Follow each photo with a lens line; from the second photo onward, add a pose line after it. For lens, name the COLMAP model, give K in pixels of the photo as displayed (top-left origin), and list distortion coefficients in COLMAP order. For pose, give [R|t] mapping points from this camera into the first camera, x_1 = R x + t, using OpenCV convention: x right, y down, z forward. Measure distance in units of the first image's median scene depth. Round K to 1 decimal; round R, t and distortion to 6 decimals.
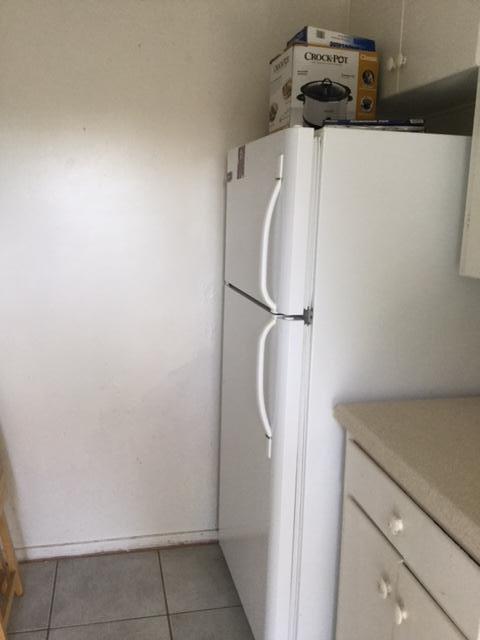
lens RADIAL K [[576.2, 0, 239.8], [0, 576.2, 320.6], [0, 0, 1]] dist [0.096141, -0.165116]
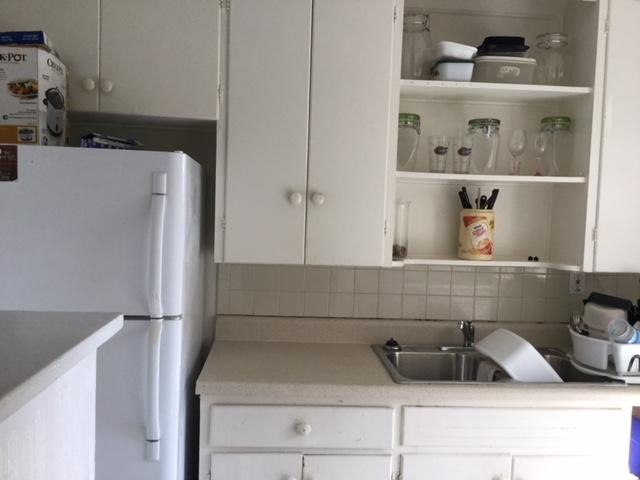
lens RADIAL K [[576.2, 0, 319.6], [0, 576.2, 238.9], [0, 0, 1]] dist [0.096141, -0.165116]
pose [[0.159835, -0.079733, 0.983918, -0.793657], [0.161801, 0.985369, 0.053566, -0.139696], [-0.973793, 0.150637, 0.170397, 0.433191]]
